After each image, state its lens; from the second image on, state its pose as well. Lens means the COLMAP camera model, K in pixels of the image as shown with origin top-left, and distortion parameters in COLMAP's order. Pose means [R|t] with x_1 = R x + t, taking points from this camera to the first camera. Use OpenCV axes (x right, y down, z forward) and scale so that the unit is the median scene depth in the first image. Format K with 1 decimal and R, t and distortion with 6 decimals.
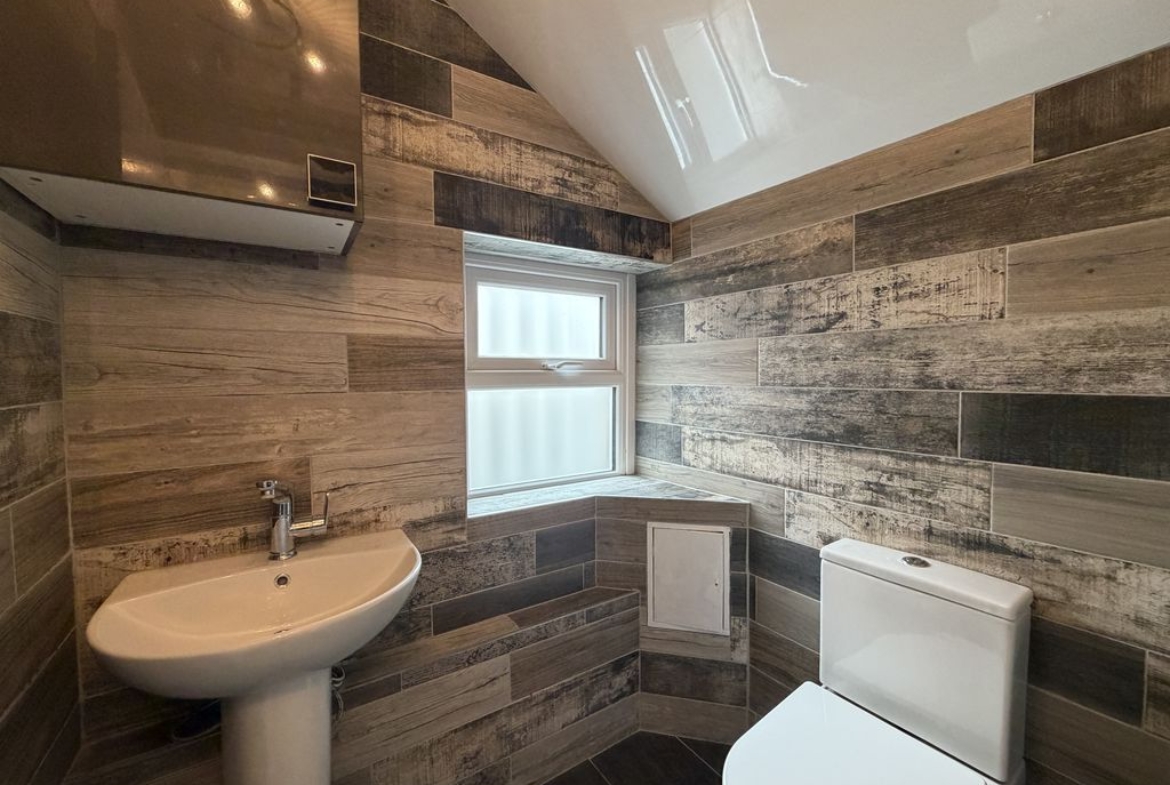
lens RADIAL K [[465.6, 0, 585.0], [0, 465.6, 391.9], [0, 0, 1]] dist [0.001157, -0.000346]
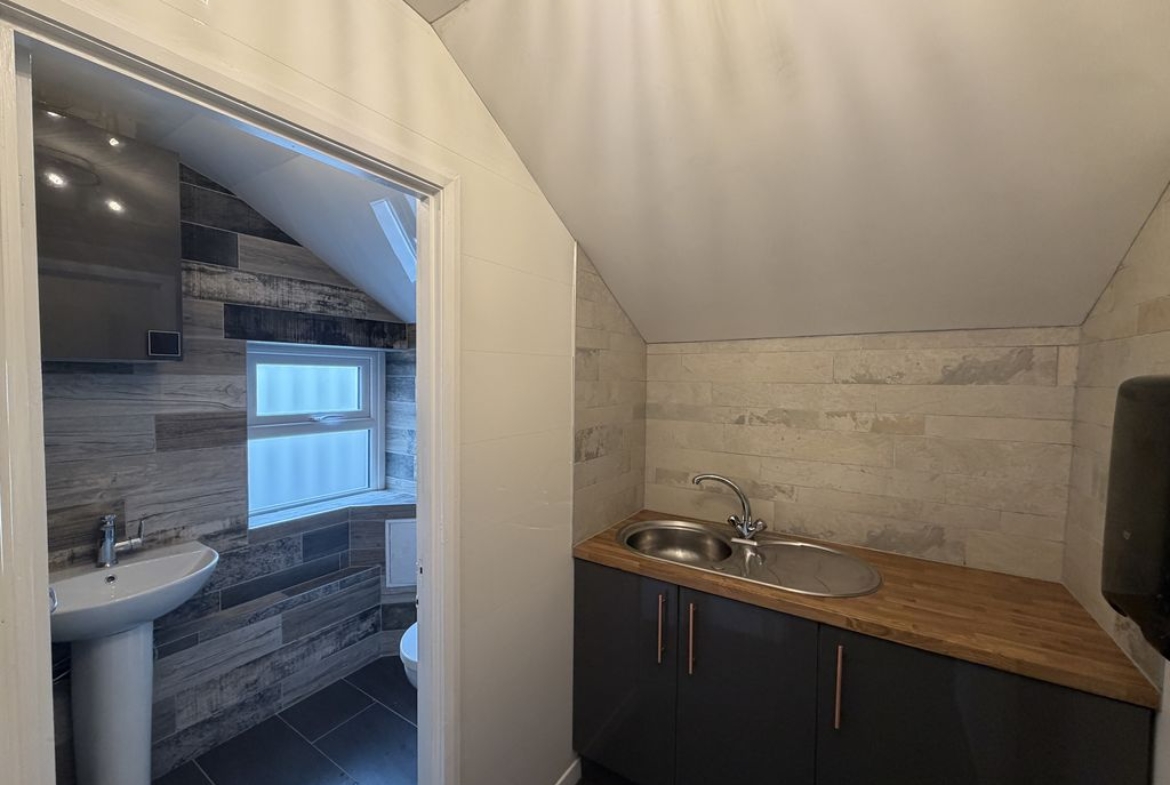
lens RADIAL K [[465.6, 0, 582.3], [0, 465.6, 391.5], [0, 0, 1]] dist [0.001157, -0.000346]
pose [[0.920917, 0.000808, 0.389758, 0.155420], [0.003342, 0.999945, -0.009969, -0.158069], [-0.389744, 0.010483, 0.920863, -0.823650]]
